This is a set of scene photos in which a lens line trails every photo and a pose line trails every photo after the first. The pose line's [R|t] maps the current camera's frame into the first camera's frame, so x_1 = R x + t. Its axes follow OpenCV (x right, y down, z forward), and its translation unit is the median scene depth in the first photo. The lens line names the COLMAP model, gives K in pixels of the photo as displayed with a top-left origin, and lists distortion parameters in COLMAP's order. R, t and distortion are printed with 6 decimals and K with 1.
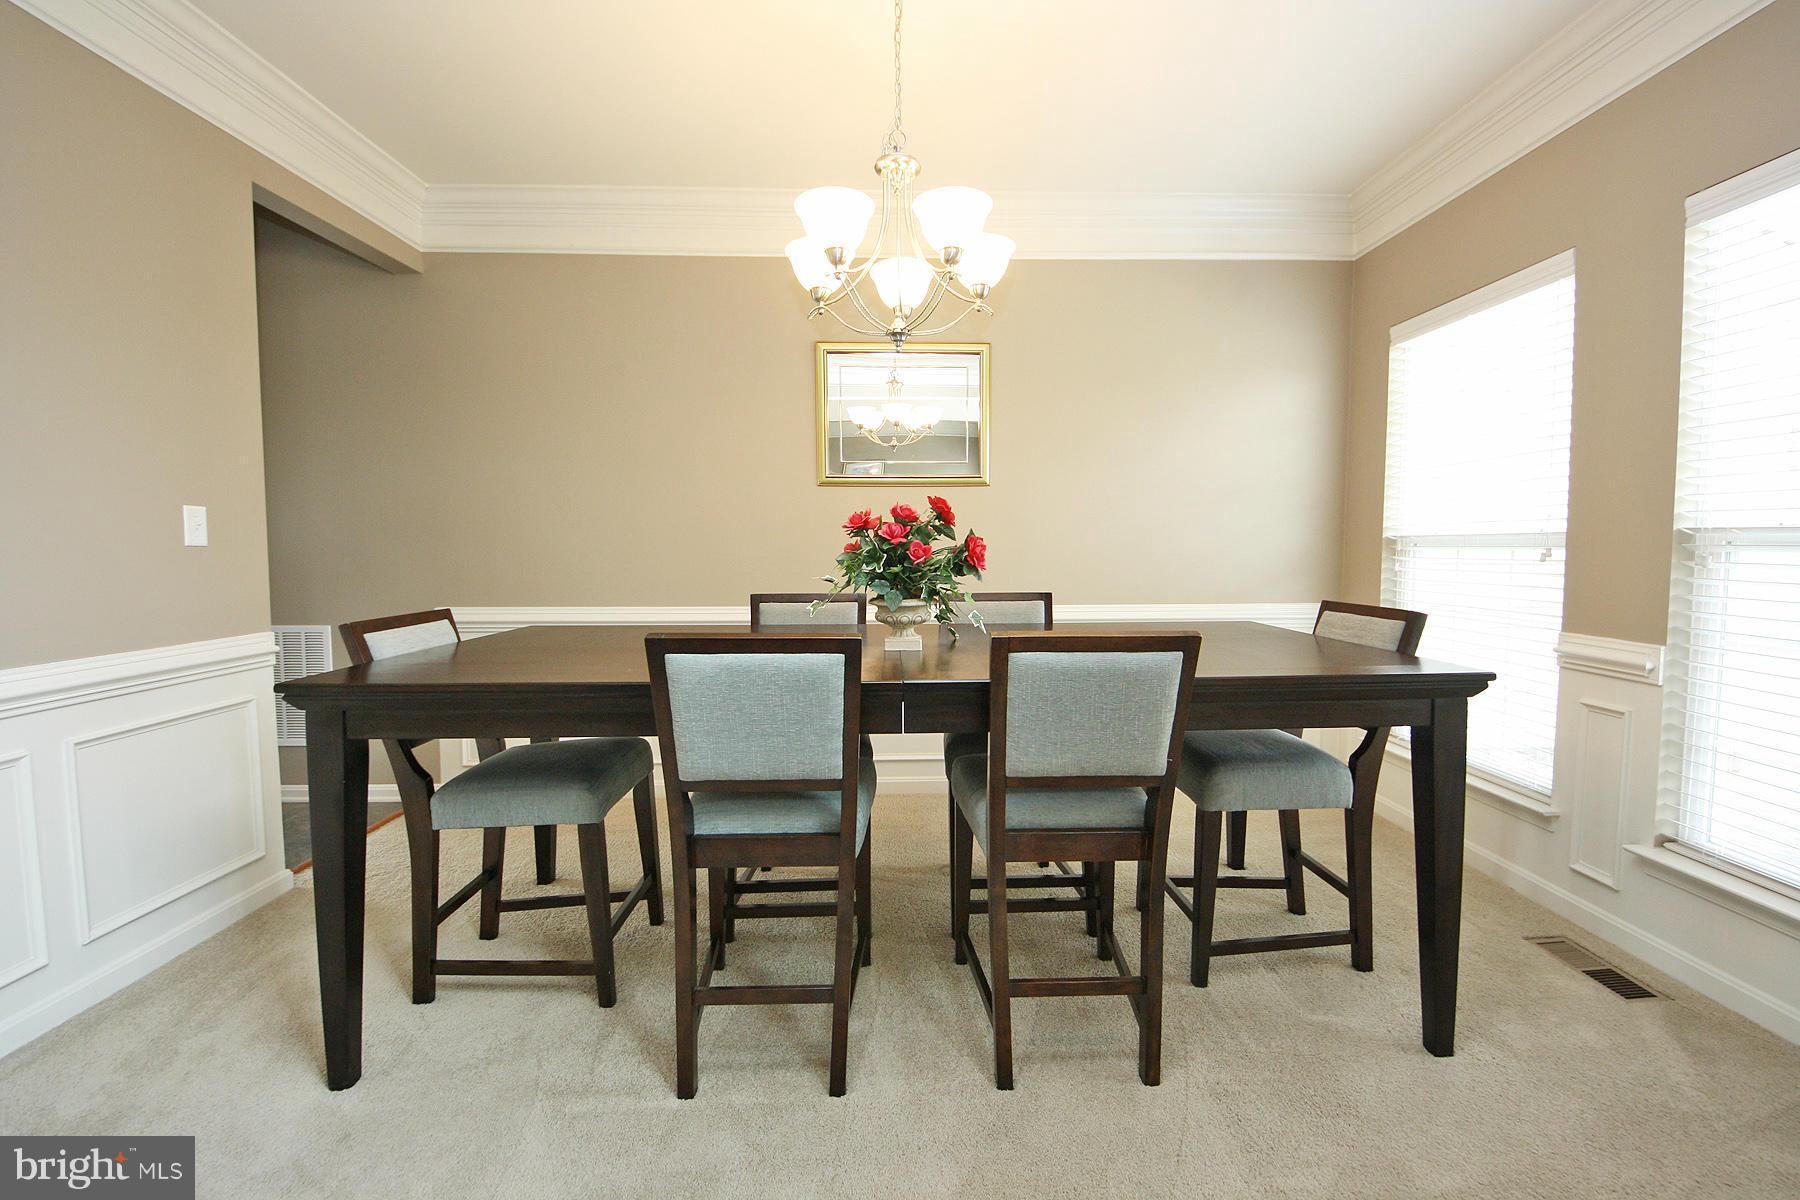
lens RADIAL K [[699.3, 0, 904.3], [0, 699.3, 586.4], [0, 0, 1]] dist [-0.002190, -0.002769]
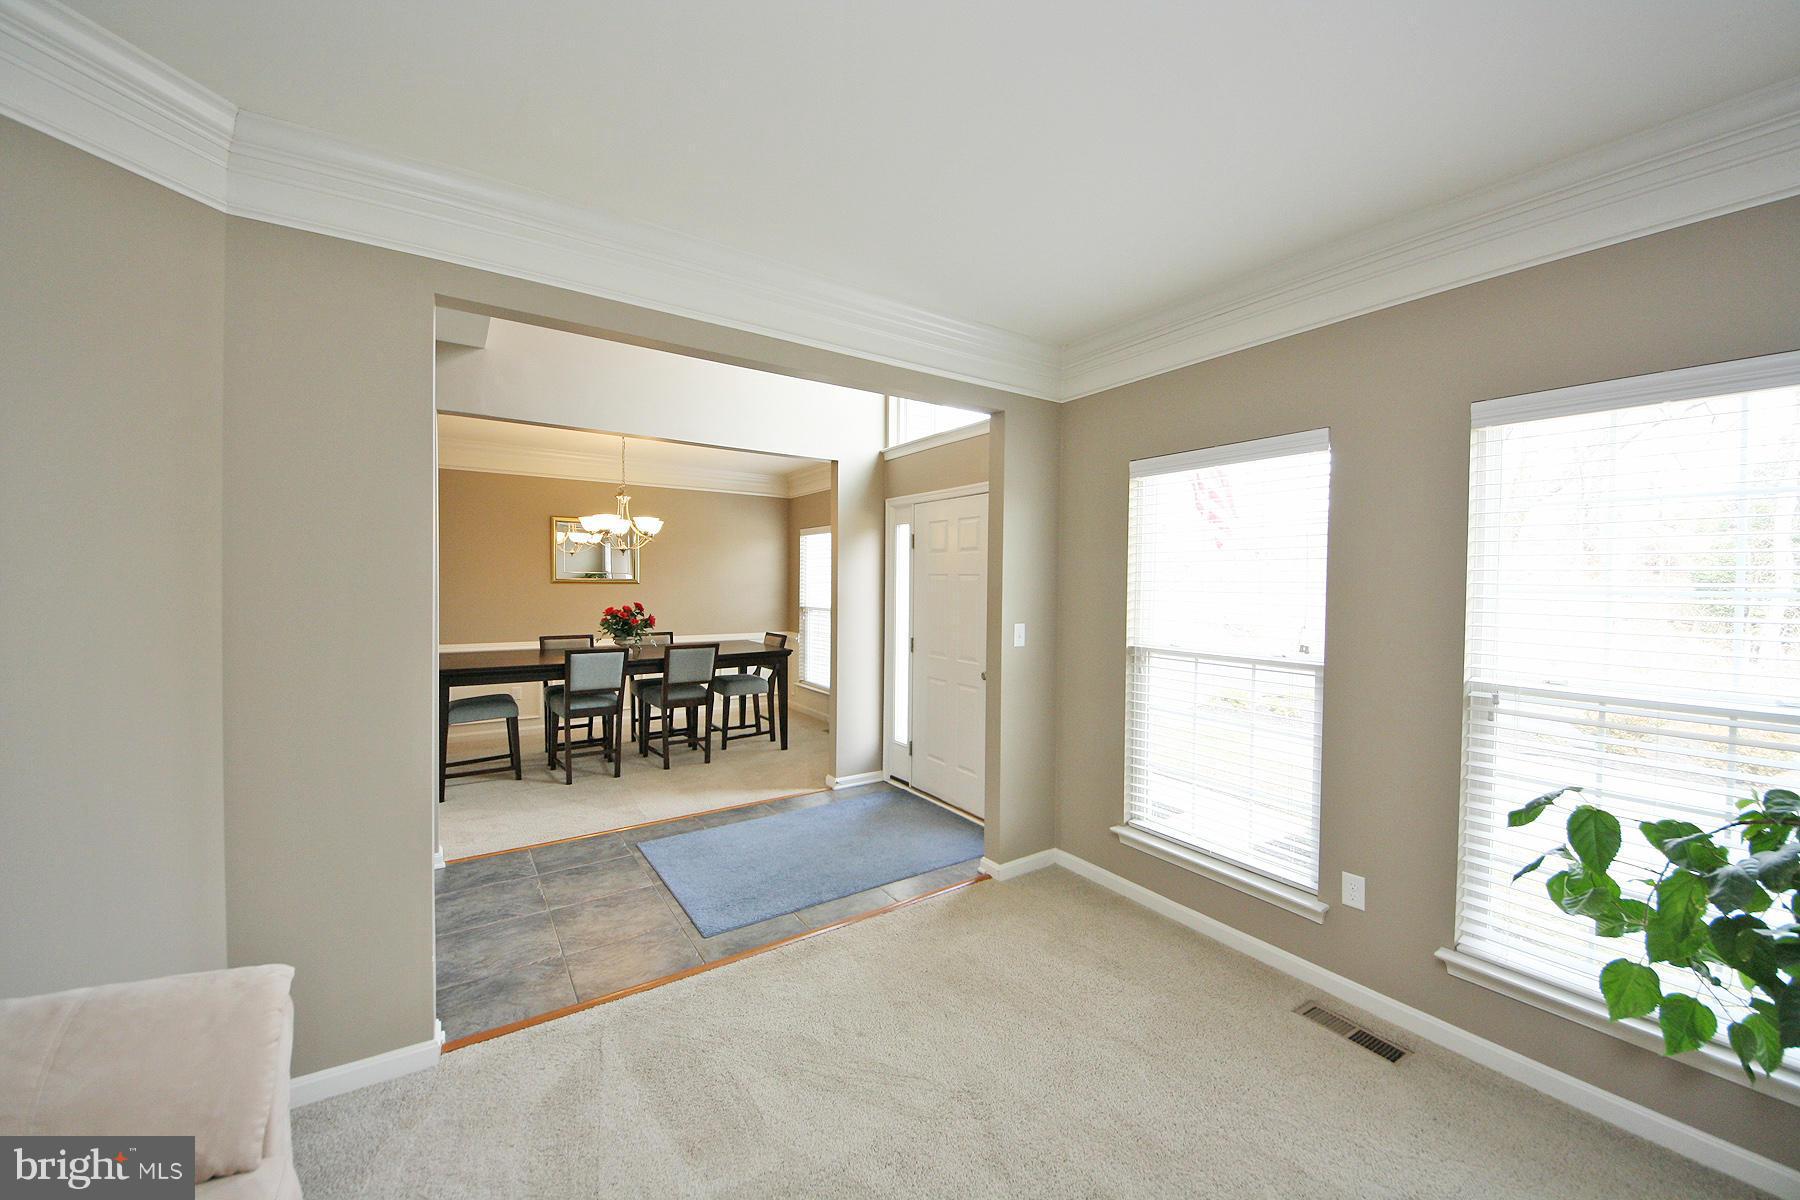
lens RADIAL K [[699.3, 0, 908.8], [0, 699.3, 598.1], [0, 0, 1]] dist [-0.002190, -0.002769]
pose [[0.838678, -0.003901, 0.544613, -0.623884], [0.015408, 0.999744, -0.016567, -0.078924], [-0.544409, 0.022286, 0.838524, -2.203437]]
